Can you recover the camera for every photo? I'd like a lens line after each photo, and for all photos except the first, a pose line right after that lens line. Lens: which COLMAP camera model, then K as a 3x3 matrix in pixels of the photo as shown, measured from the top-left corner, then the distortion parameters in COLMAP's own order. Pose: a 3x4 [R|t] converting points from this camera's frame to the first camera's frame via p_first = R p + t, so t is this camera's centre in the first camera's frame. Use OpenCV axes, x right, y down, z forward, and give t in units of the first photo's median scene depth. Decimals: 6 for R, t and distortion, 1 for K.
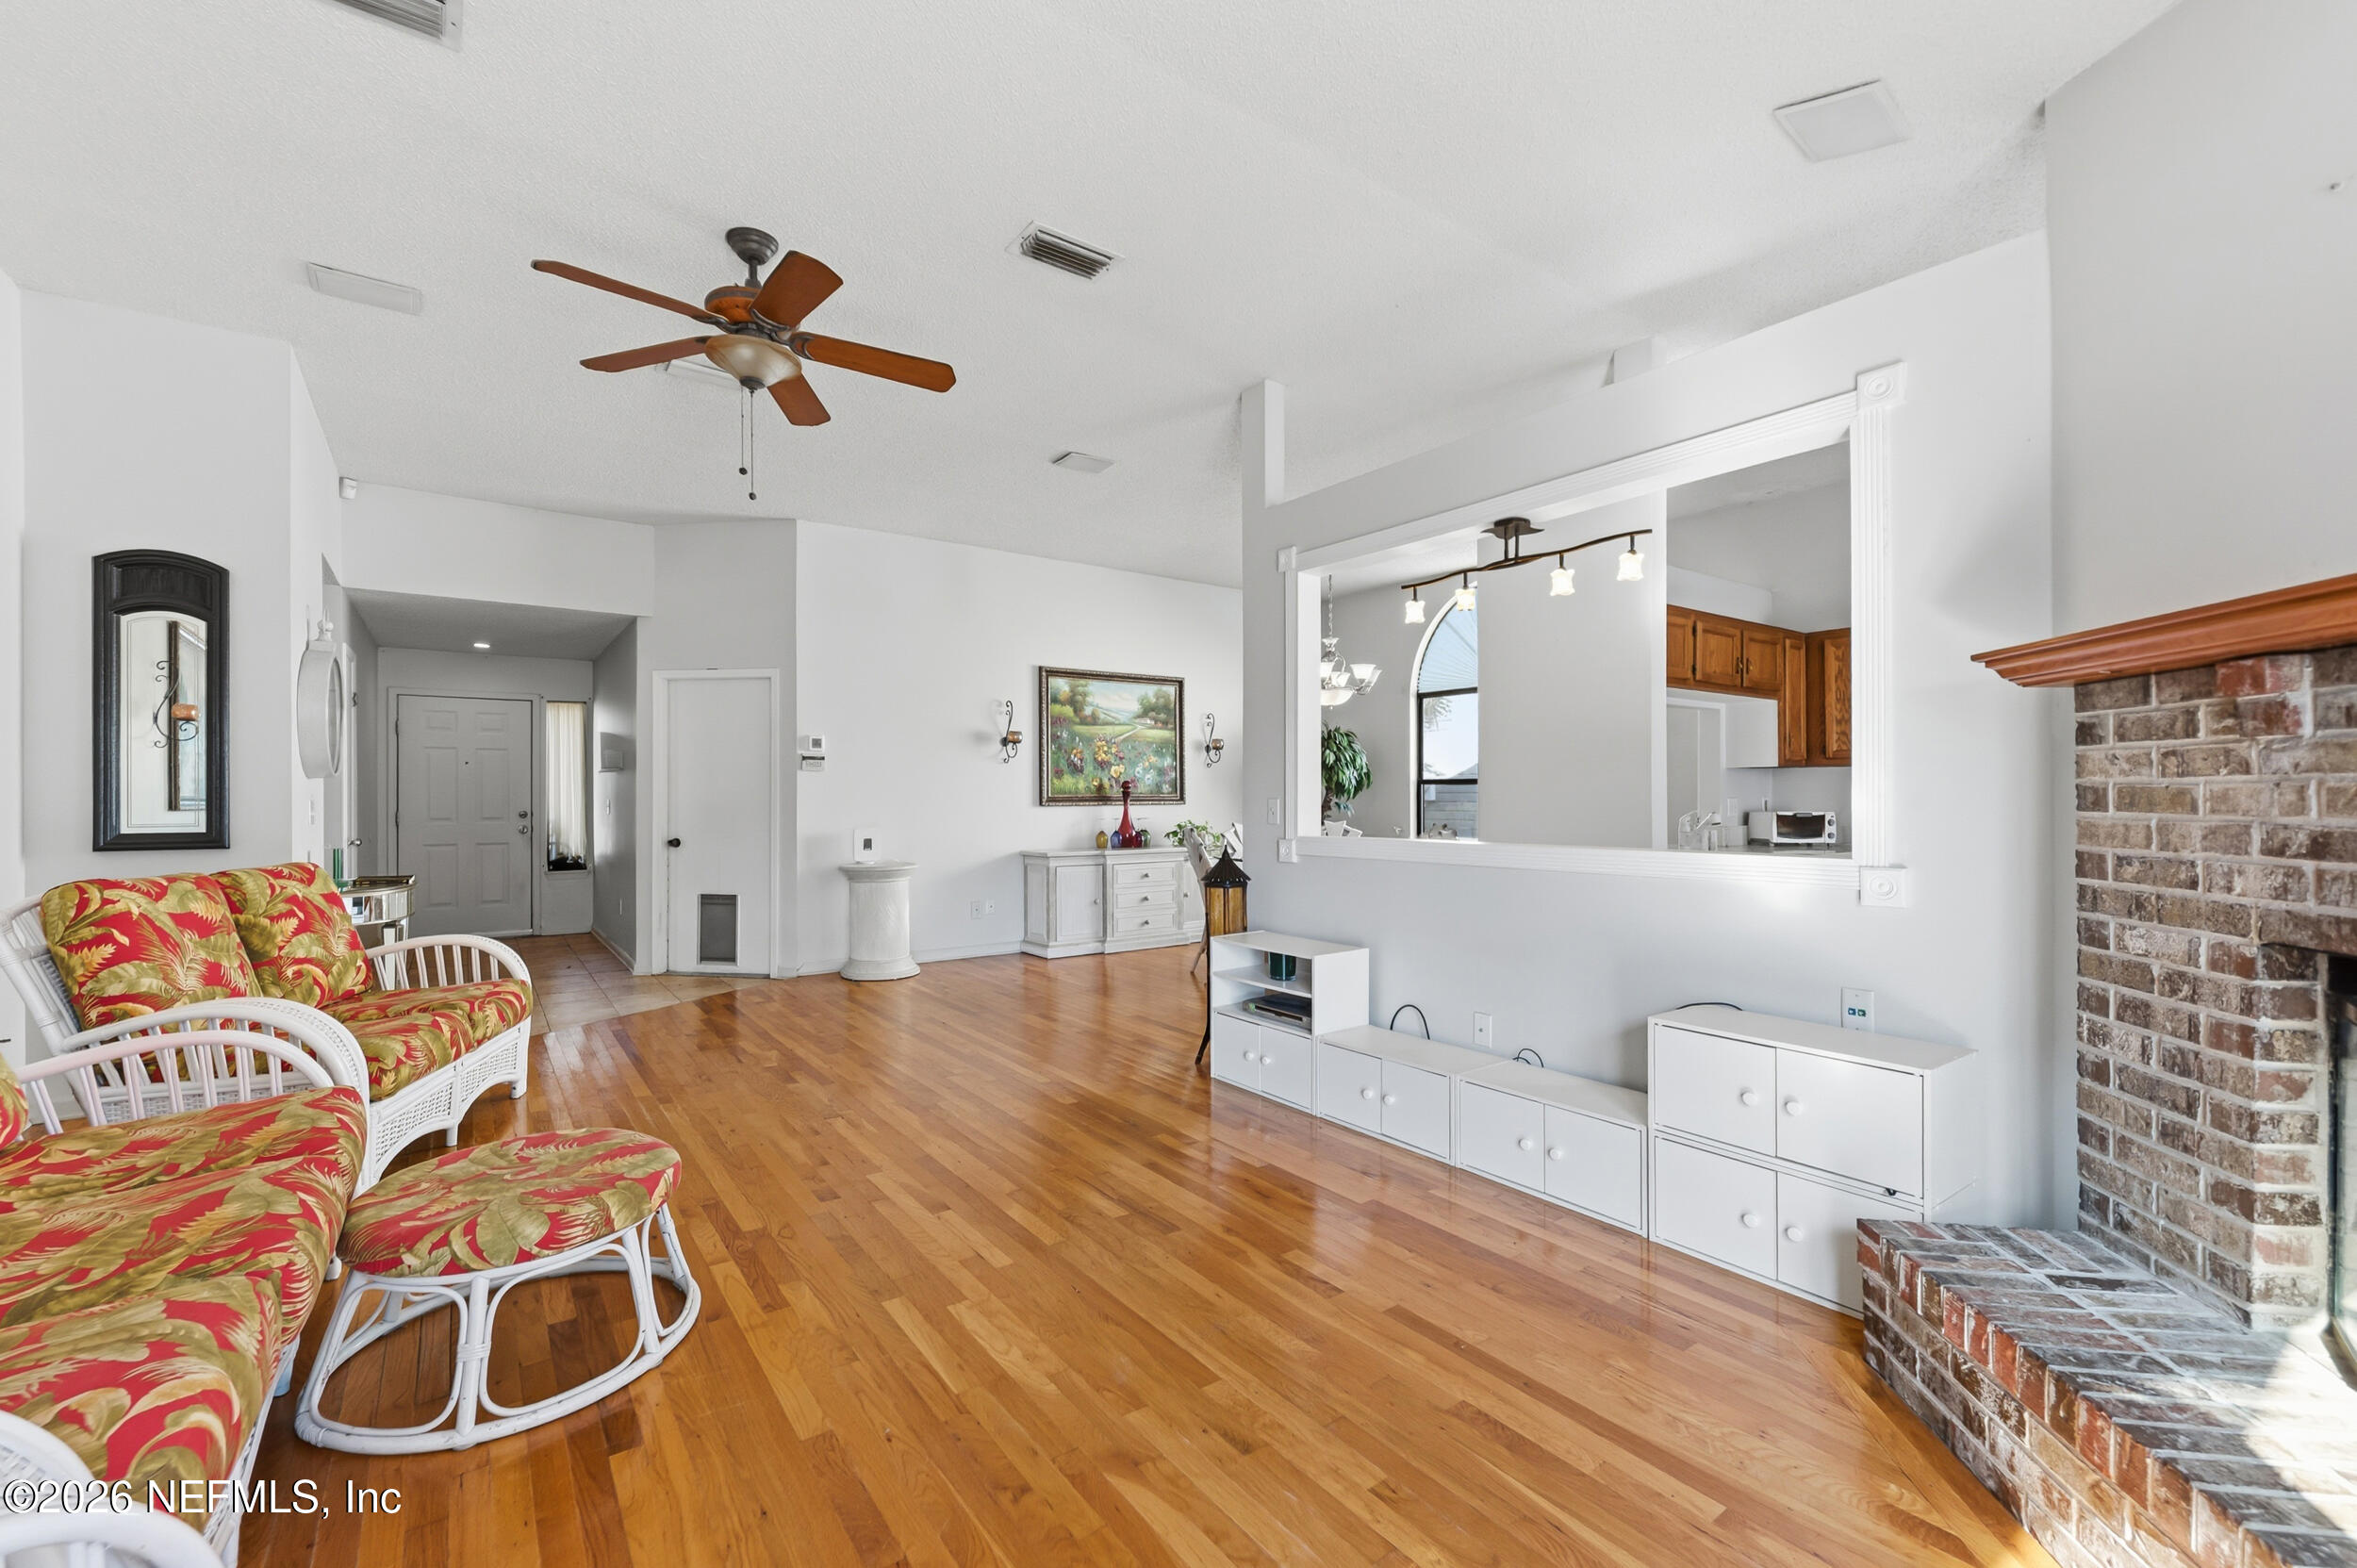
lens RADIAL K [[954.8, 0, 1167.1], [0, 954.8, 795.8], [0, 0, 1]] dist [-0.014216, -0.000978]
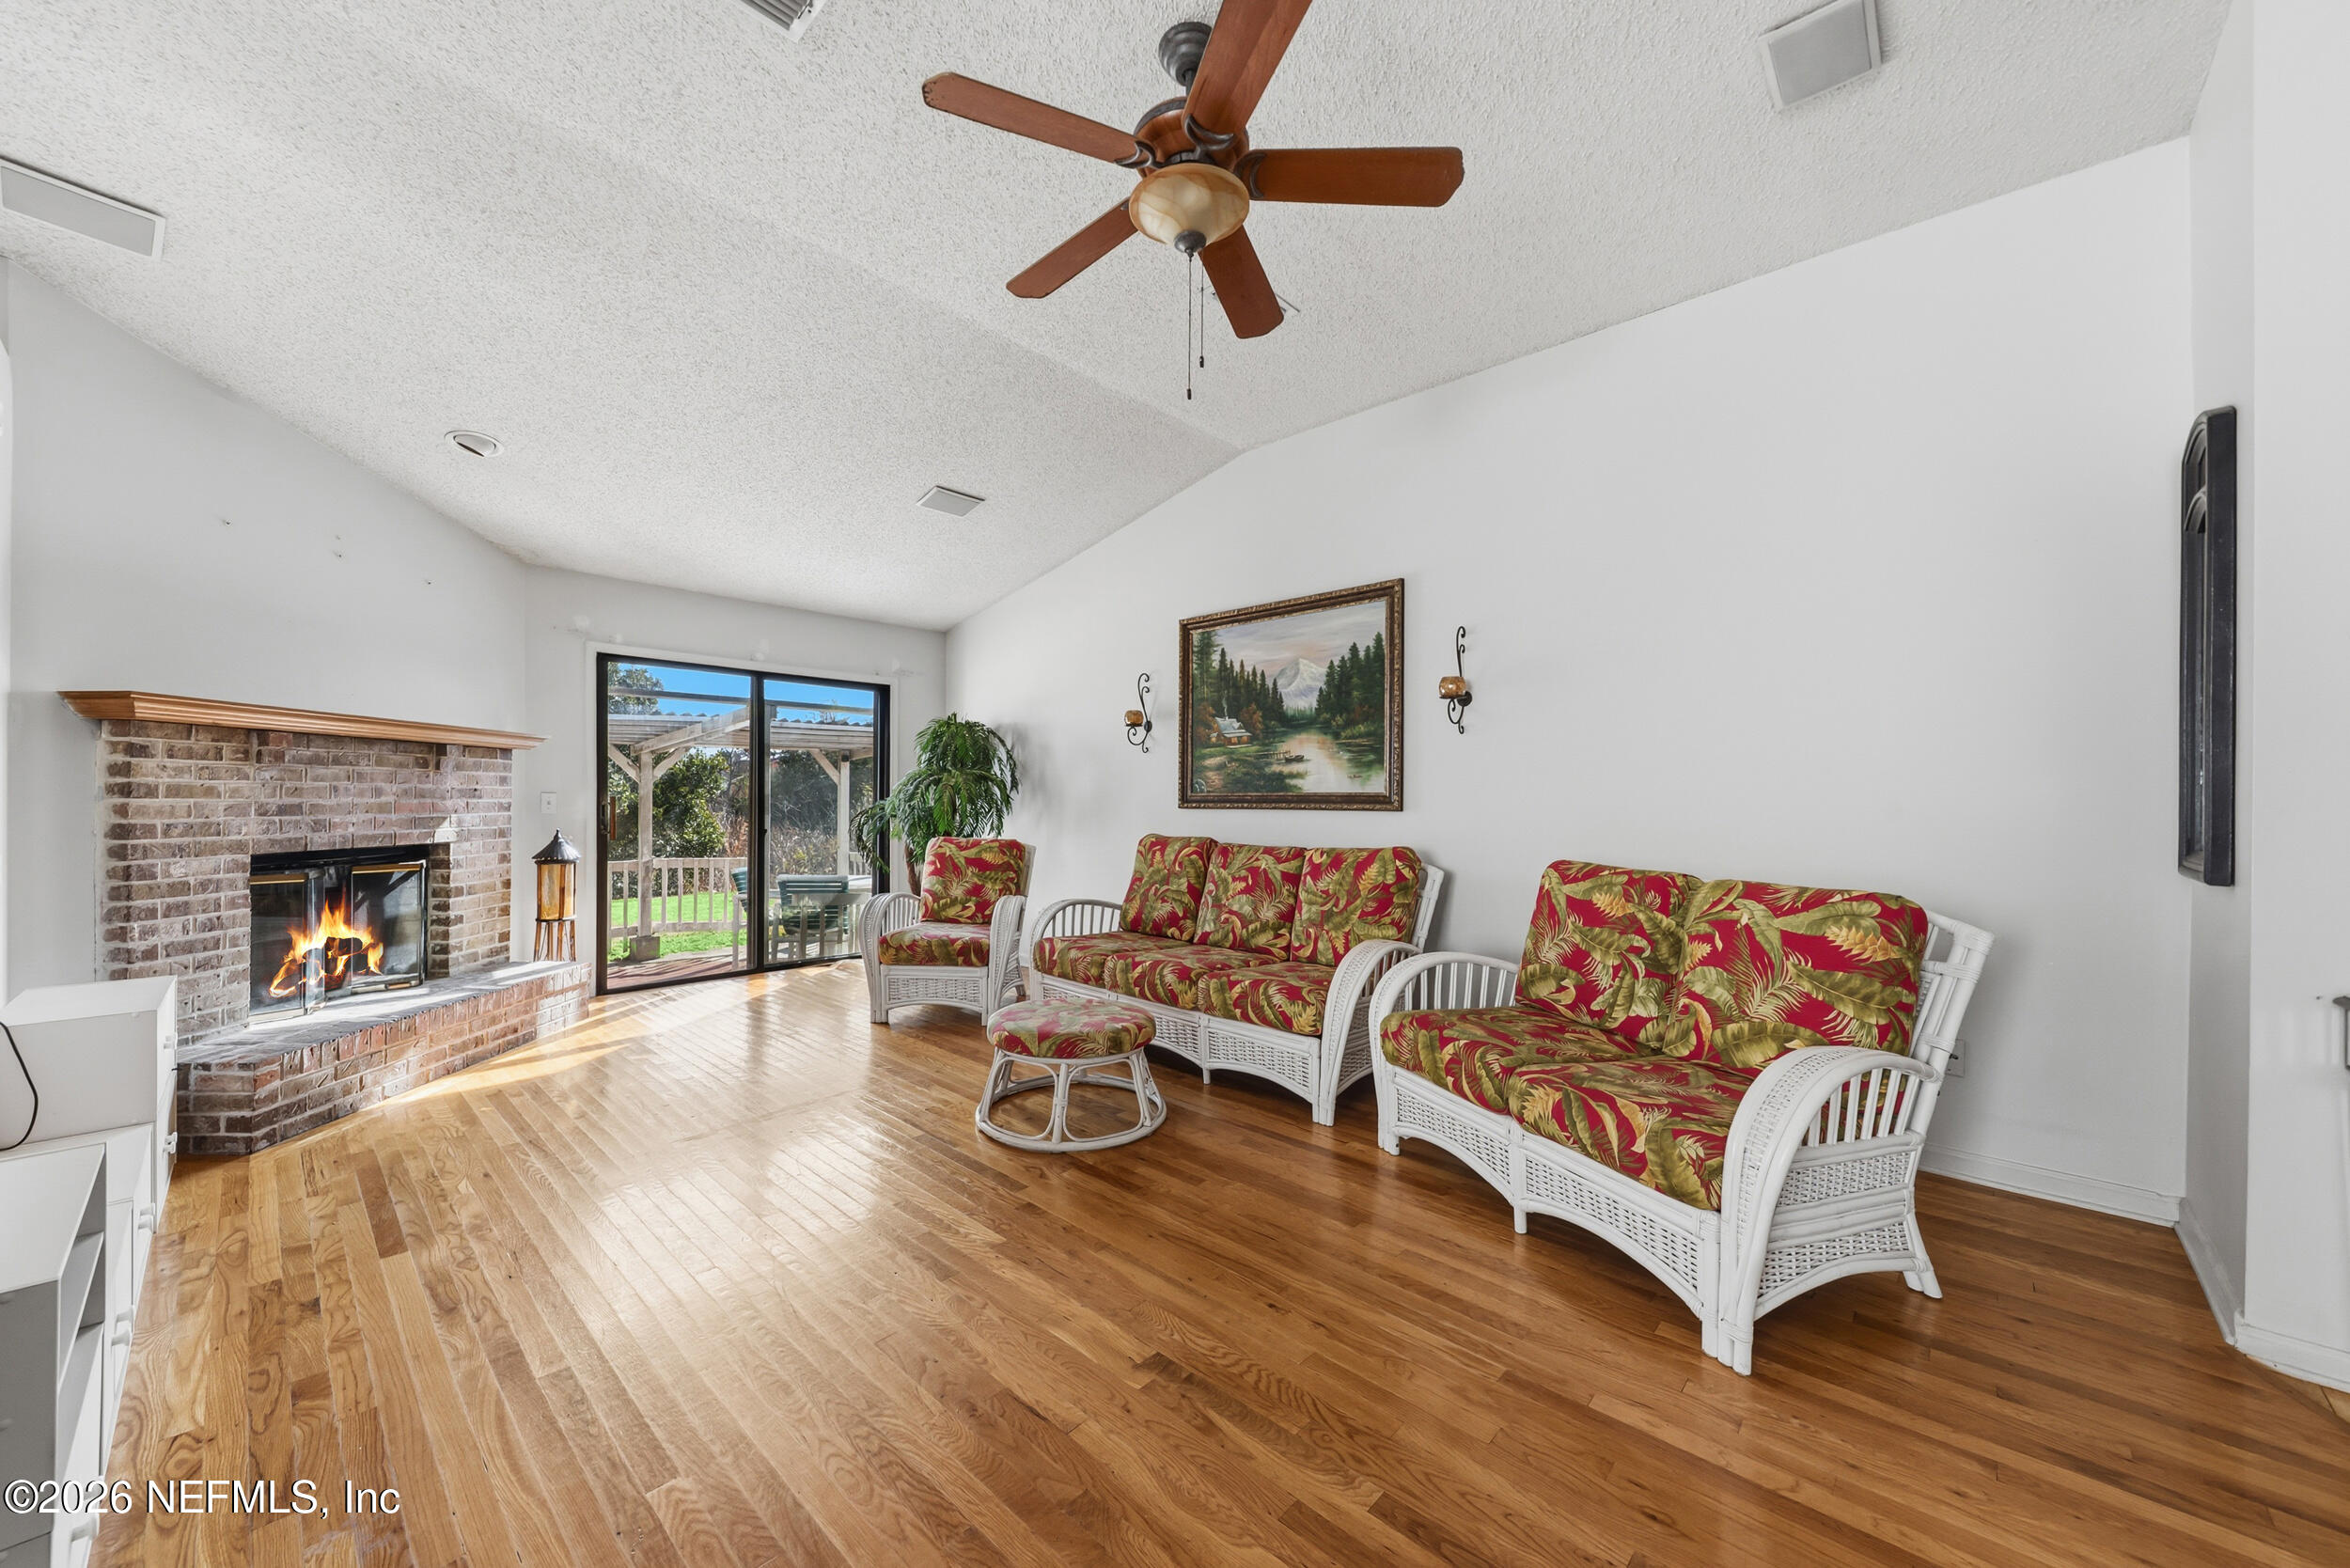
lens RADIAL K [[854.7, 0, 1160.5], [0, 854.7, 799.4], [0, 0, 1]] dist [-0.000778, -0.001655]
pose [[-0.980640, -0.002570, -0.195801, -0.326010], [-0.003037, 0.999993, 0.002085, 0.006501], [0.195795, 0.002639, -0.980641, 1.942424]]
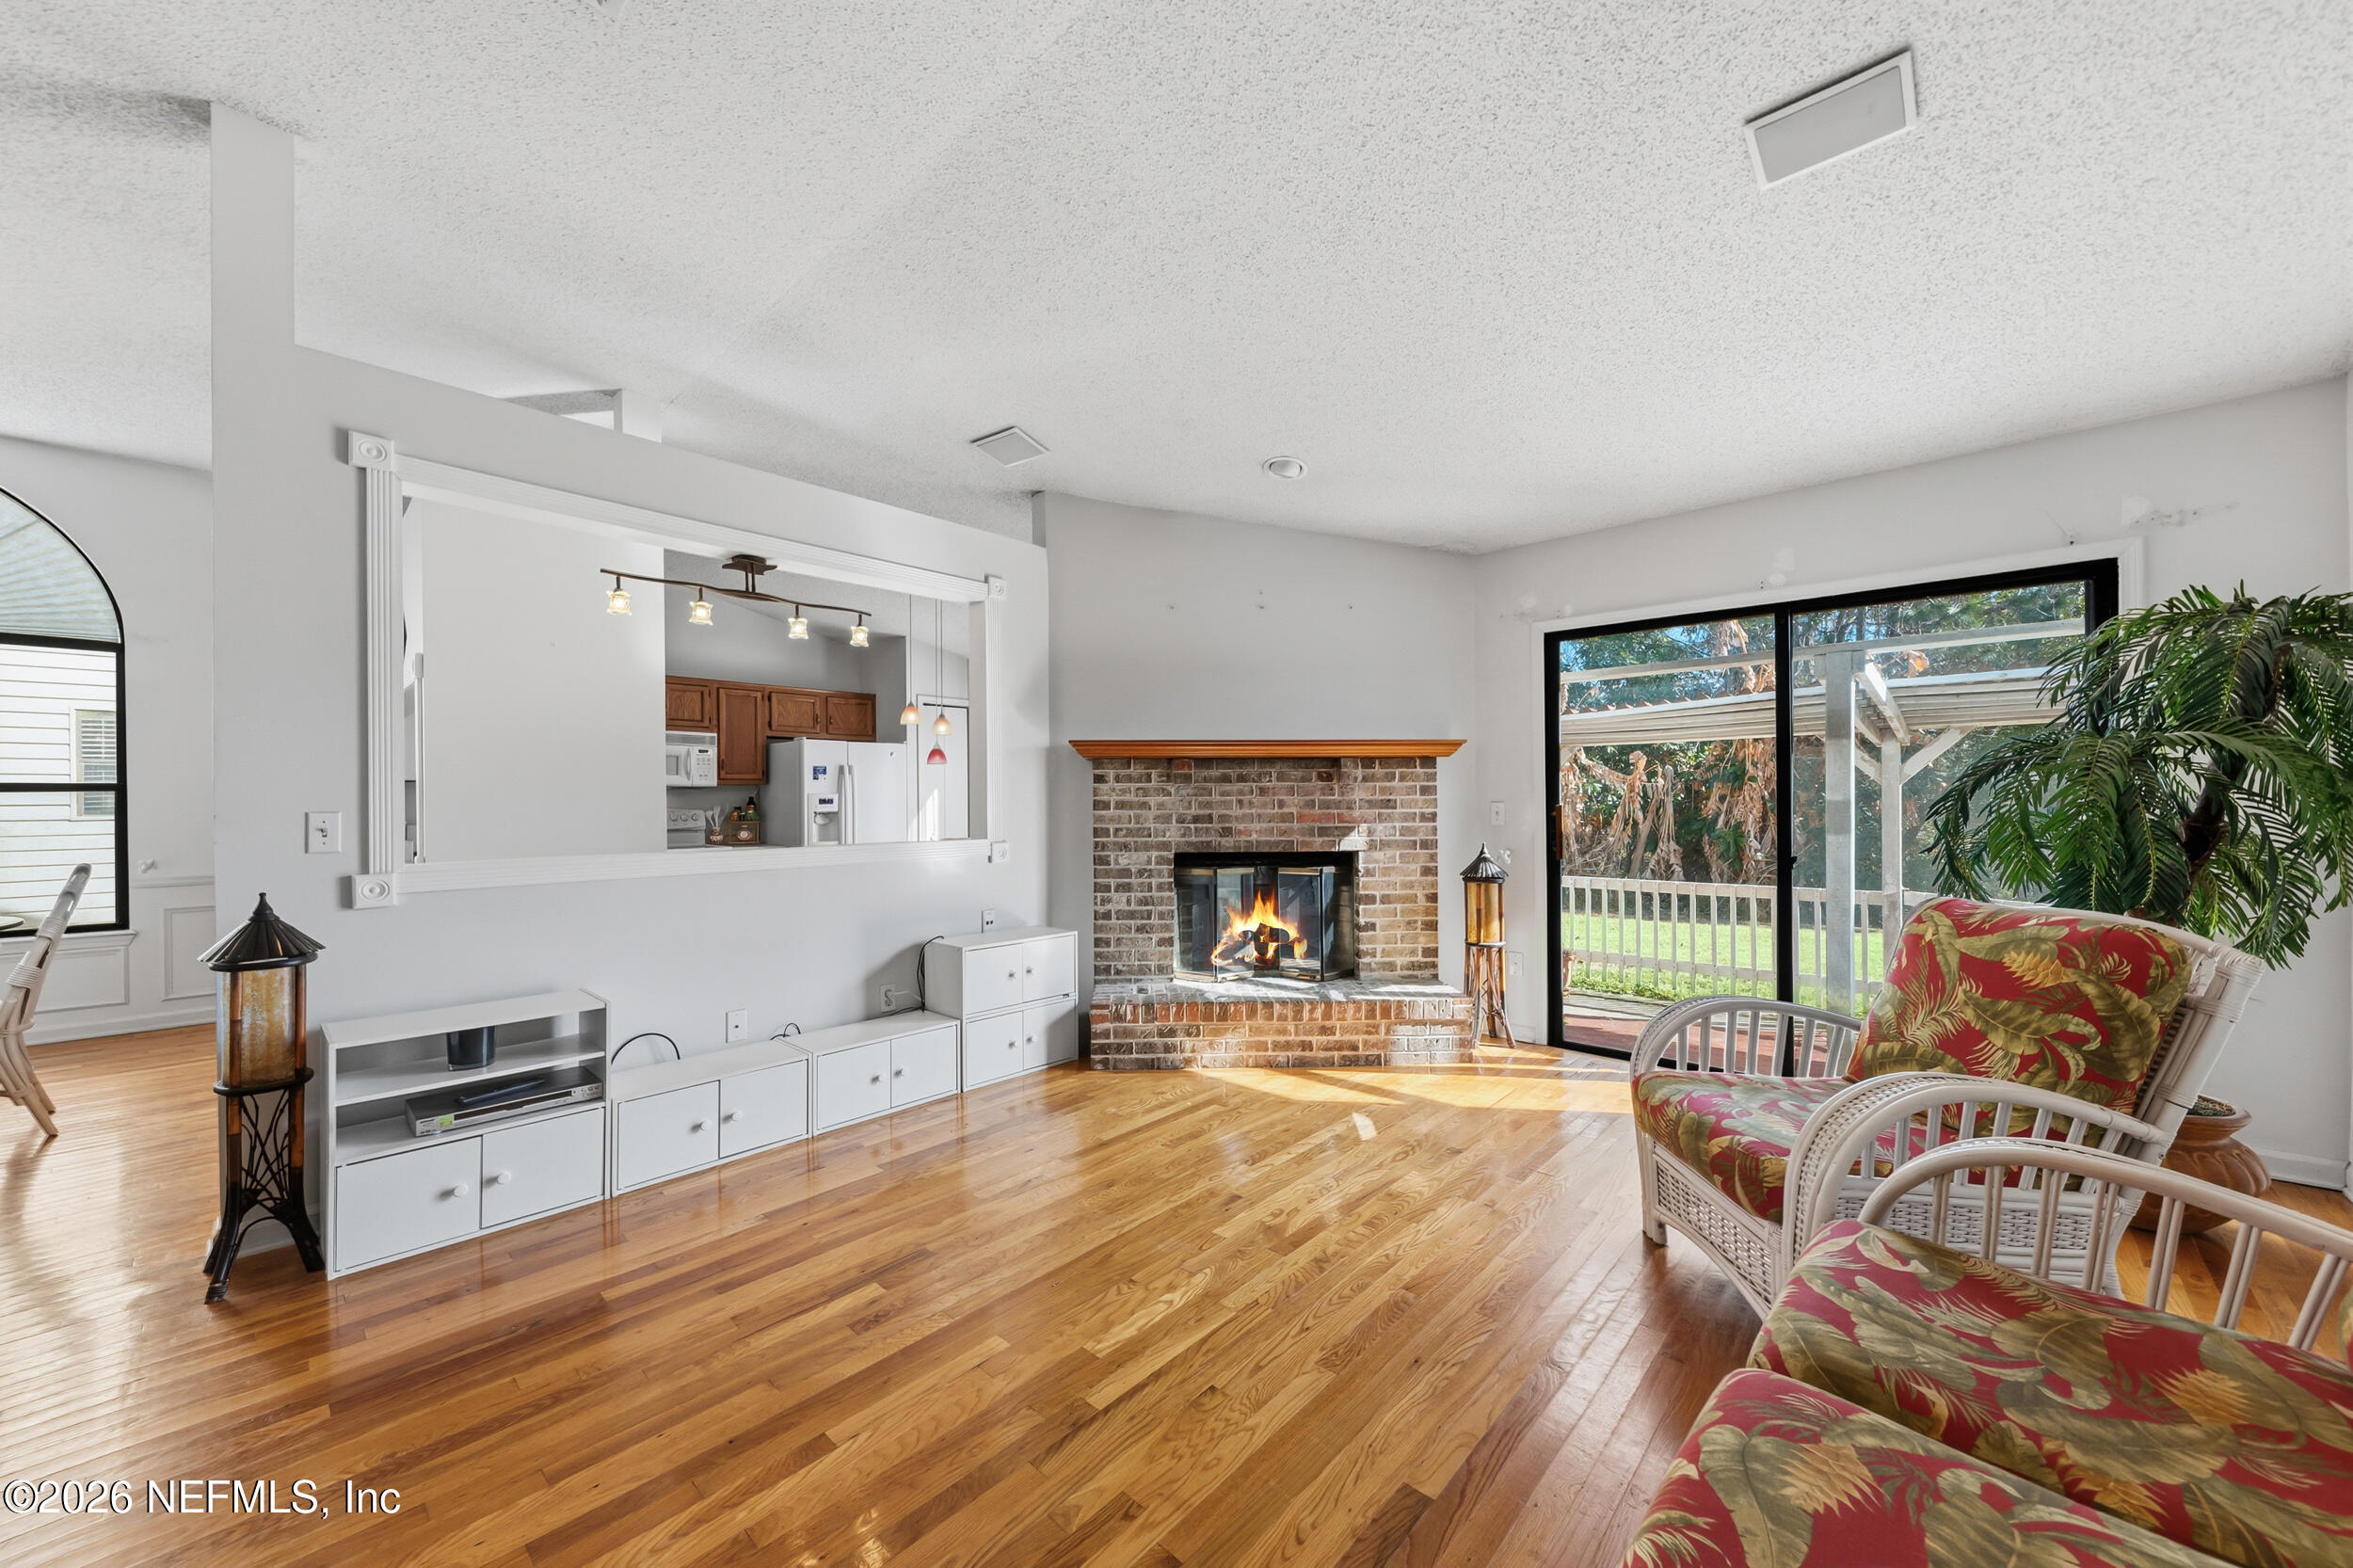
lens RADIAL K [[855.8, 0, 1163.3], [0, 855.8, 805.1], [0, 0, 1]] dist [-0.000778, -0.001655]
pose [[-0.199570, 0.002511, 0.979880, -0.856763], [0.006258, 0.999980, -0.001288, 0.004333], [-0.979863, 0.005875, -0.199582, 0.891857]]
